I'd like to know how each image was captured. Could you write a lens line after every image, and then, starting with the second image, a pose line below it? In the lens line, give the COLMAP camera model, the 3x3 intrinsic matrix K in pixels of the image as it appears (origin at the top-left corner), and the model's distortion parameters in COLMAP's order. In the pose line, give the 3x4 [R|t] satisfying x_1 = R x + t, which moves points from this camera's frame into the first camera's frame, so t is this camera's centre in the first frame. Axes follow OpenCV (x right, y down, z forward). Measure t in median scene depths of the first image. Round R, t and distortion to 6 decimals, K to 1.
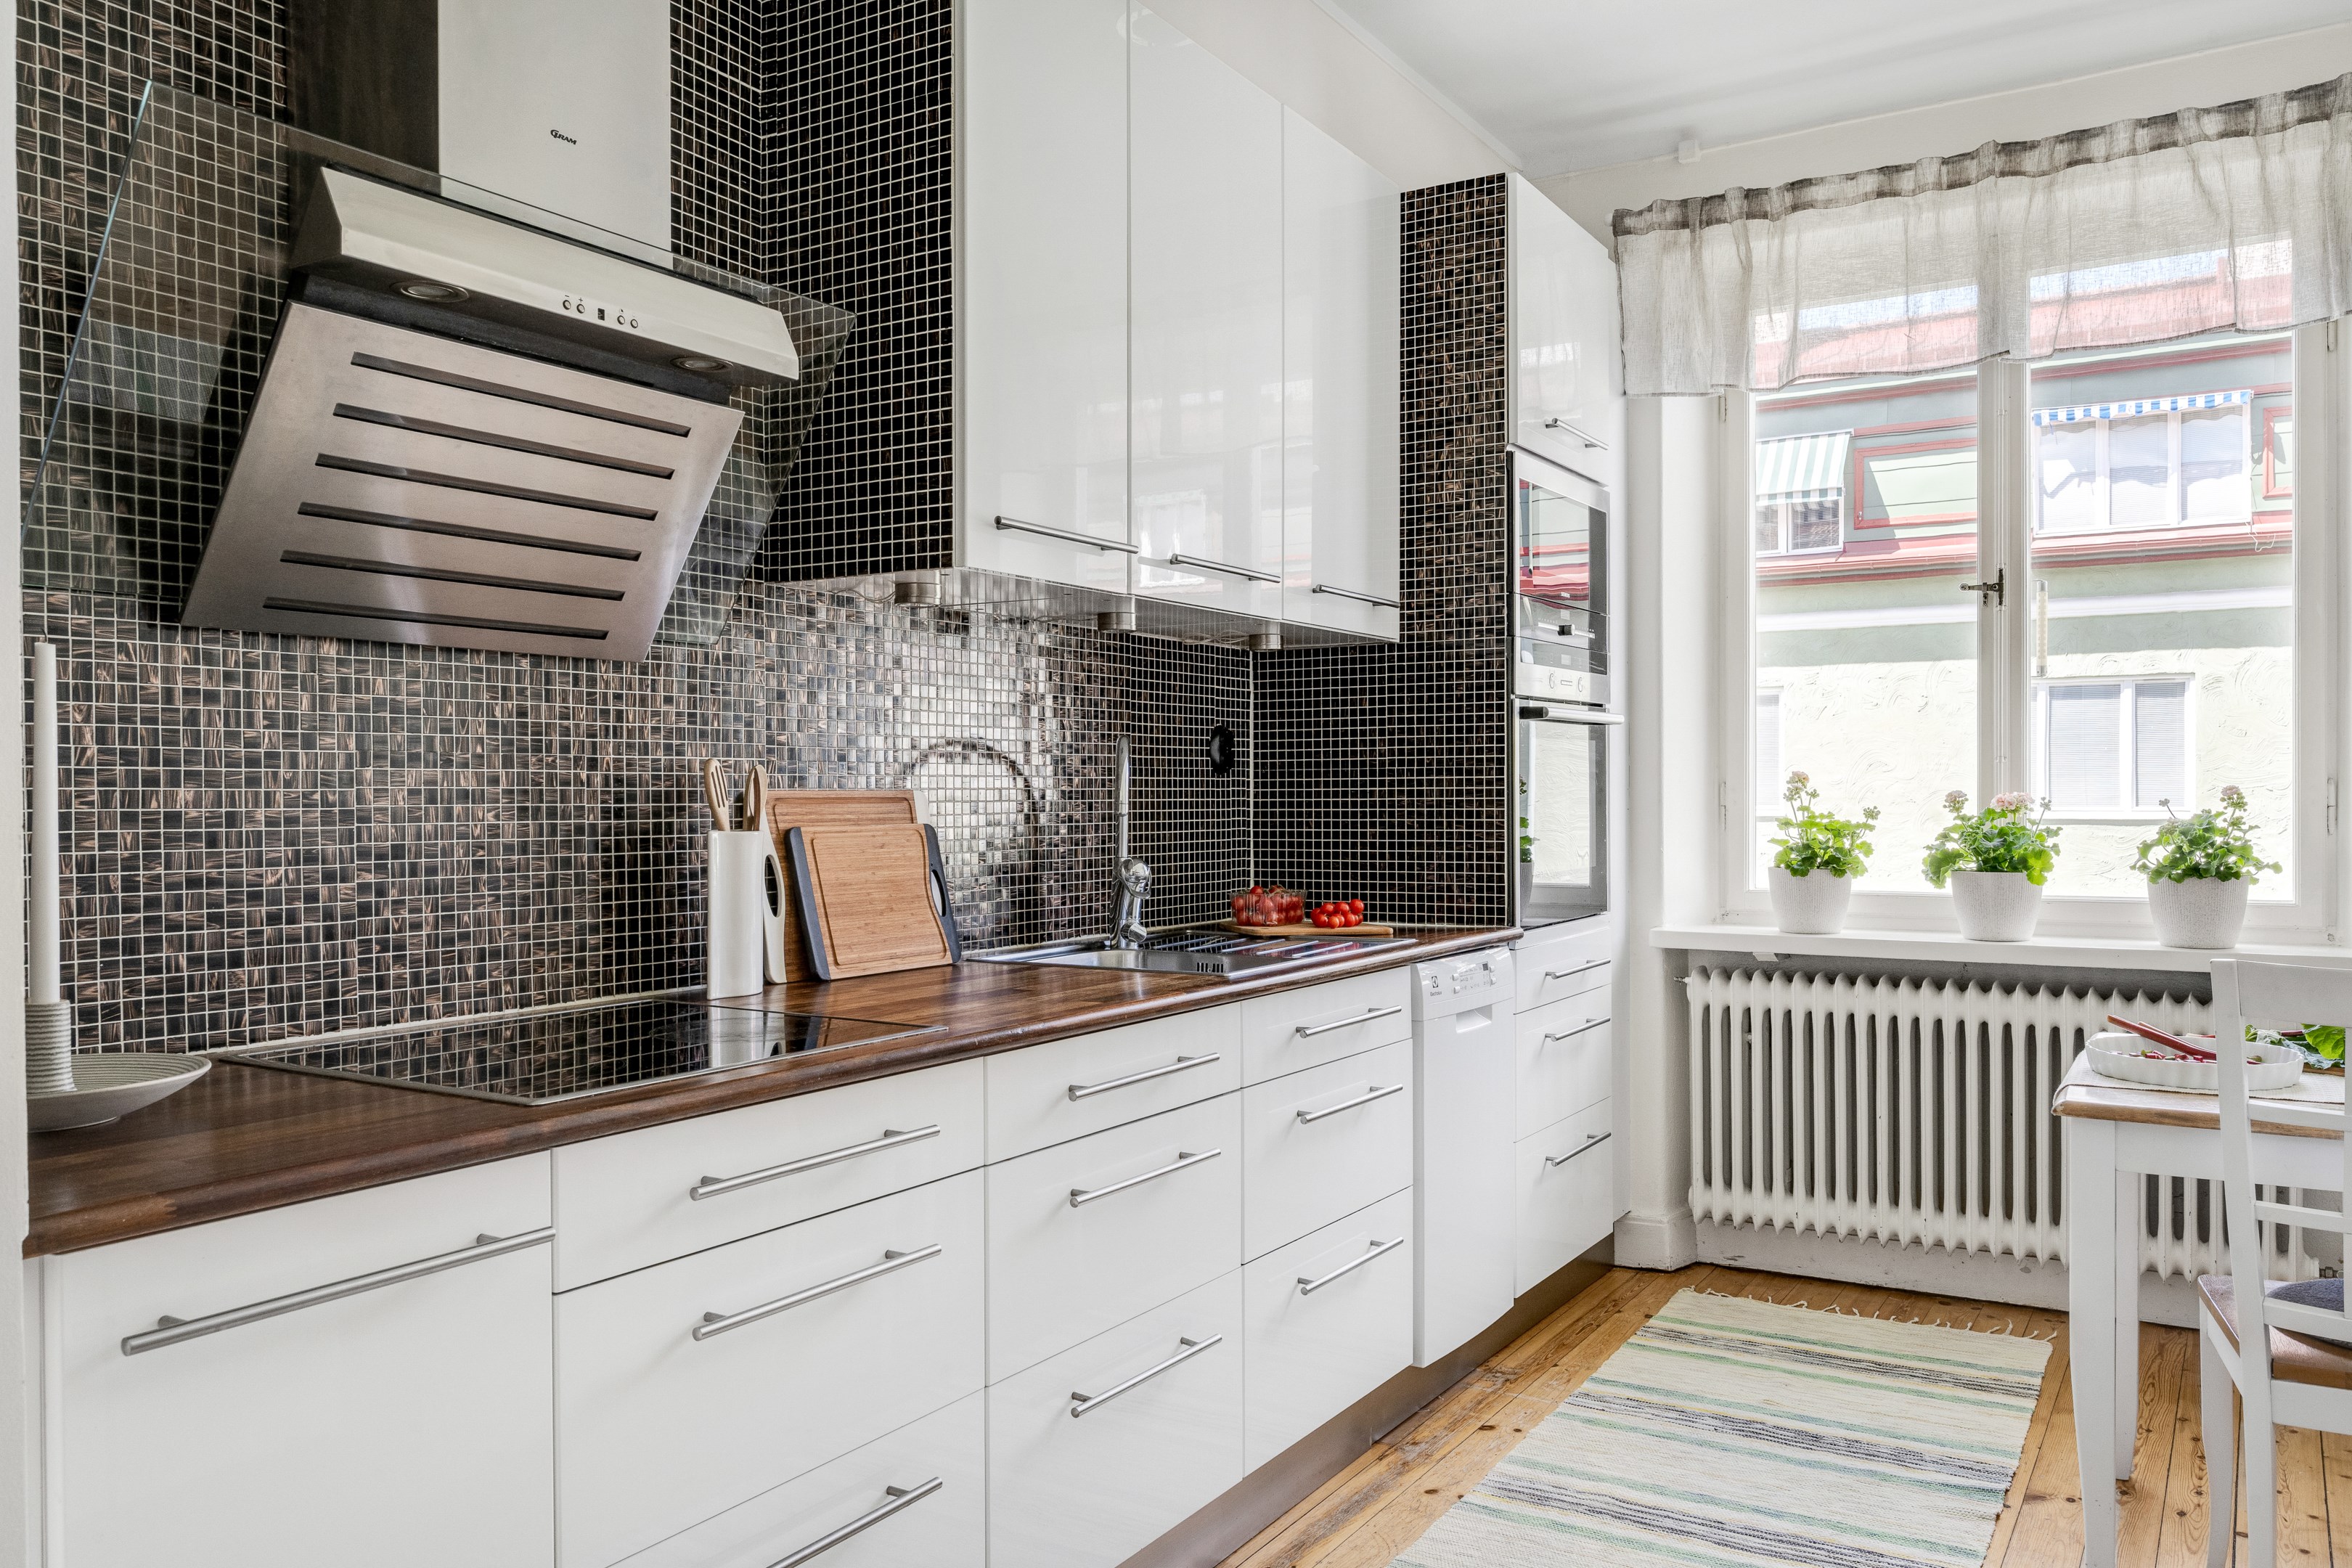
lens RADIAL K [[1724.8, 0, 1179.9], [0, 1724.8, 805.5], [0, 0, 1]] dist [0.000710, -0.000071]
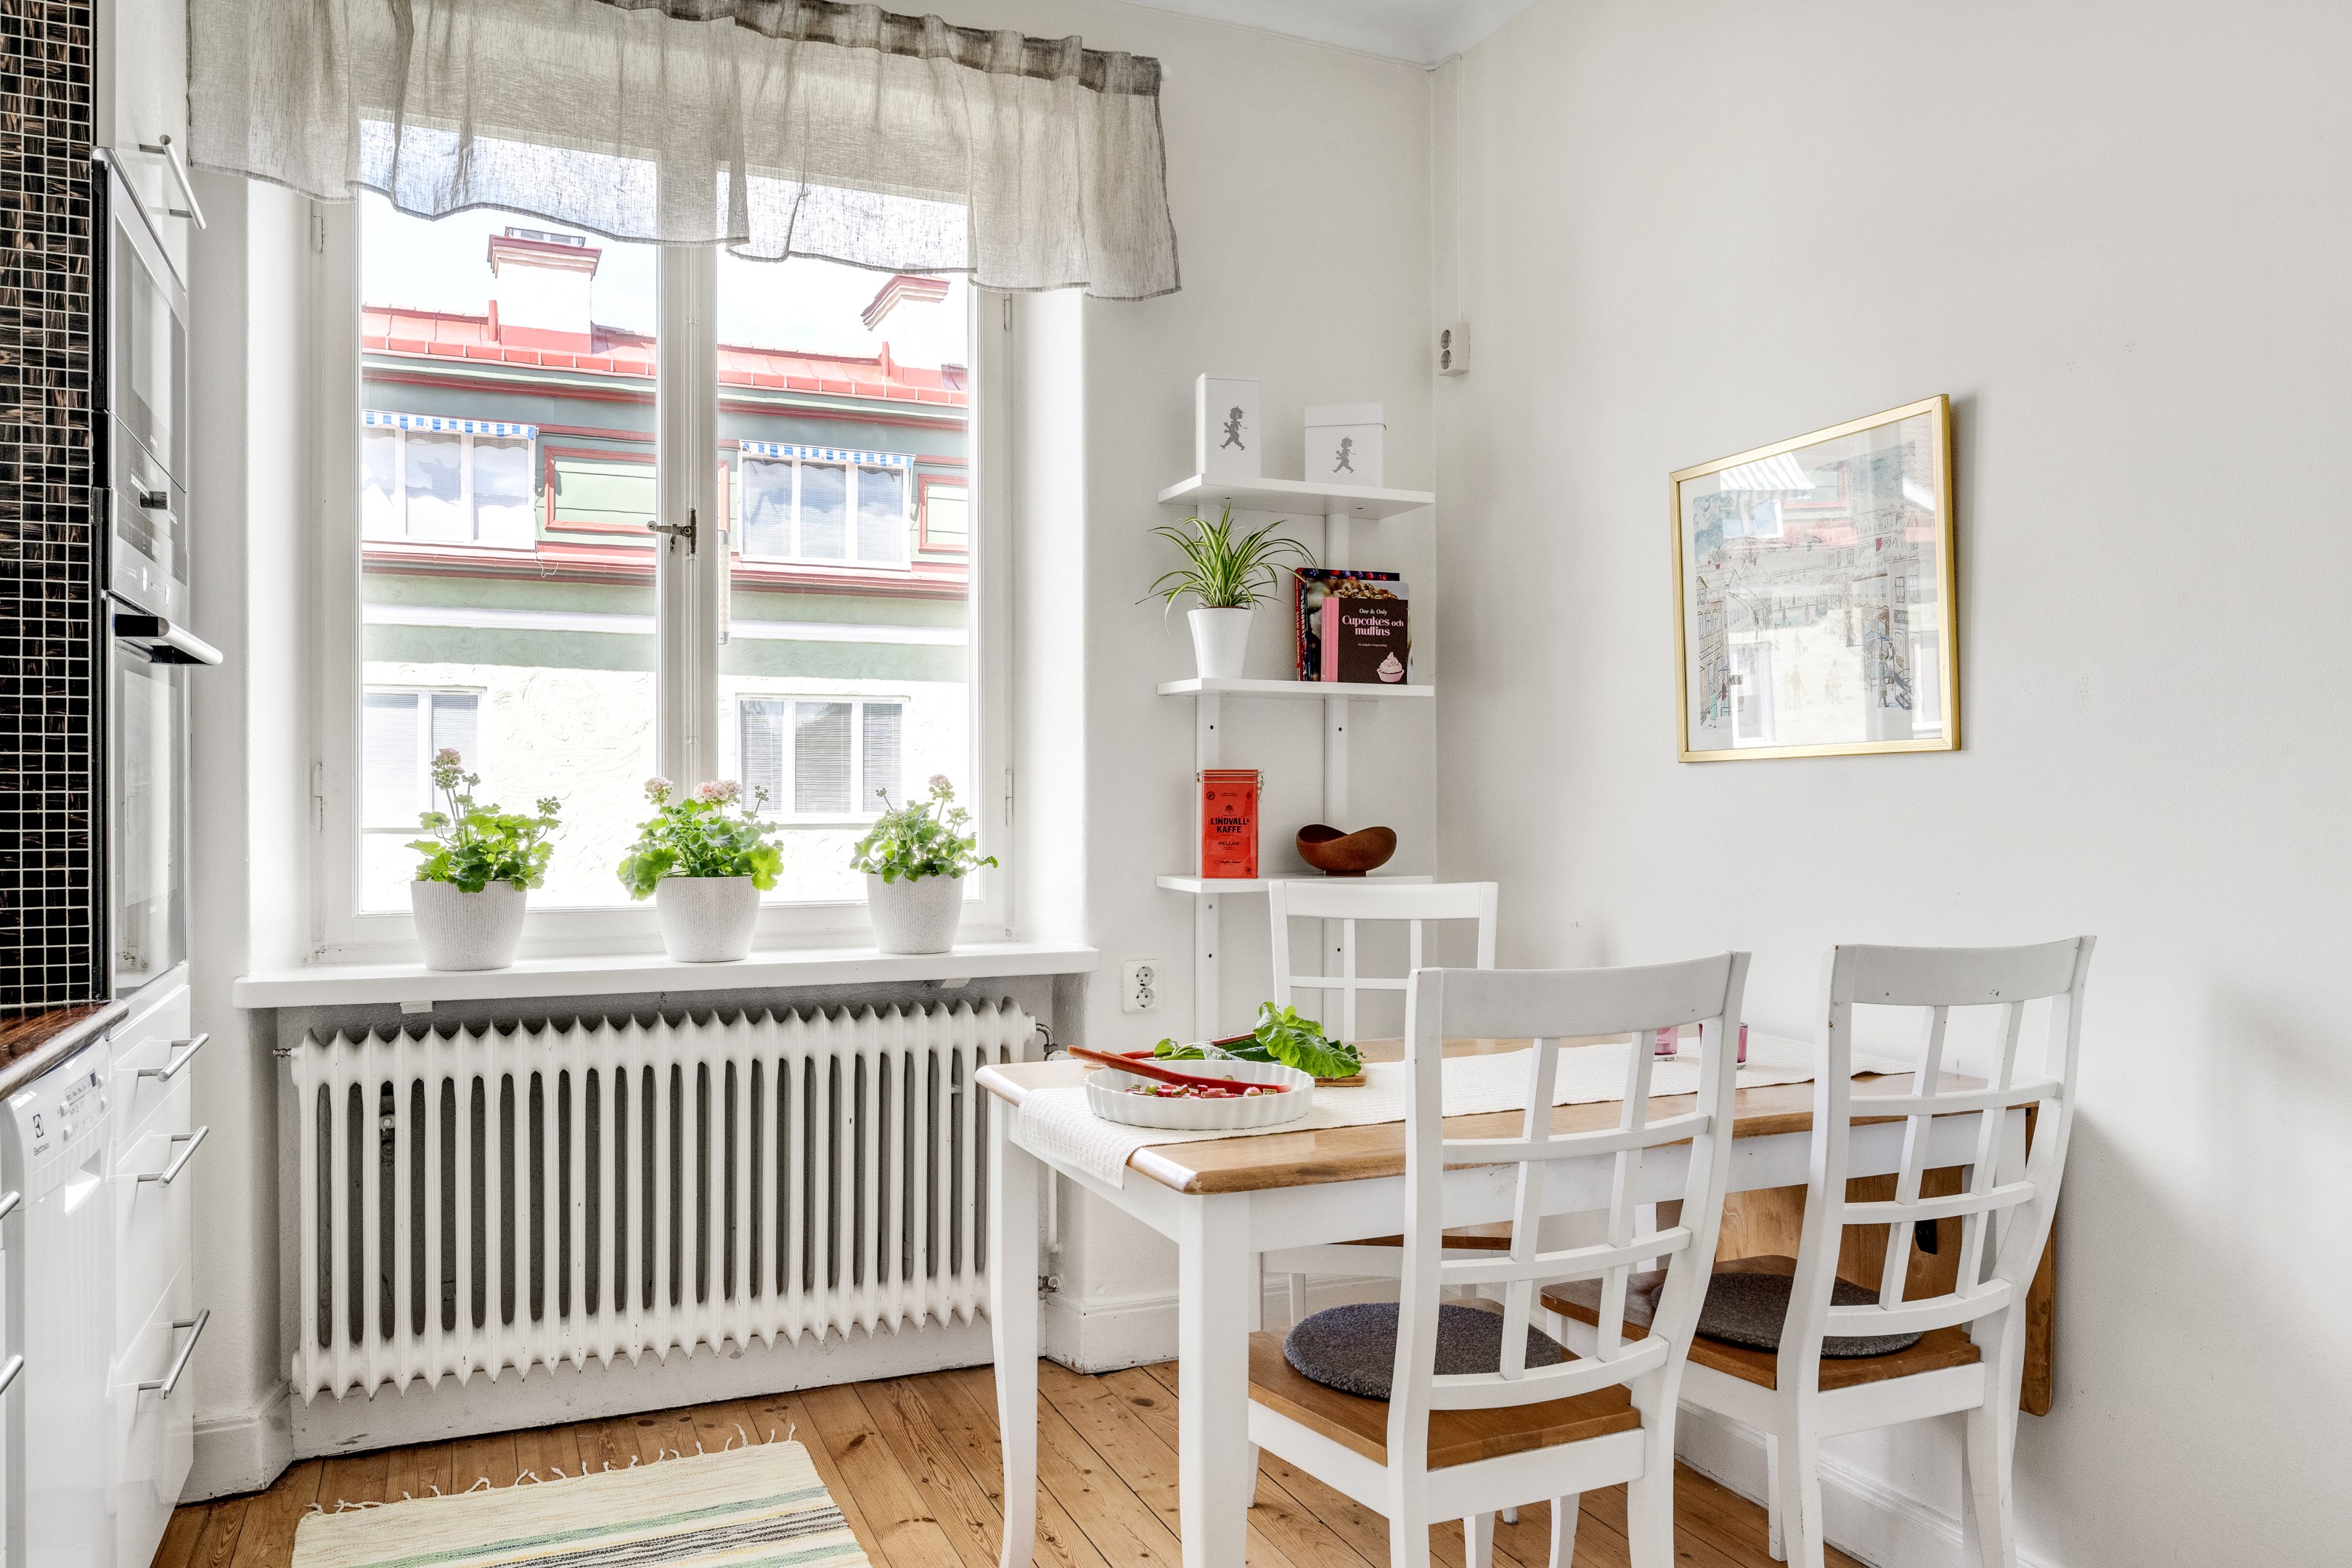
lens RADIAL K [[1689.7, 0, 1184.5], [0, 1689.7, 800.8], [0, 0, 1]] dist [-0.001973, -0.000230]
pose [[0.572099, 0.004165, 0.820174, -0.058825], [0.003777, 0.999963, -0.007712, 0.010552], [-0.820176, 0.007510, 0.572062, 0.390823]]
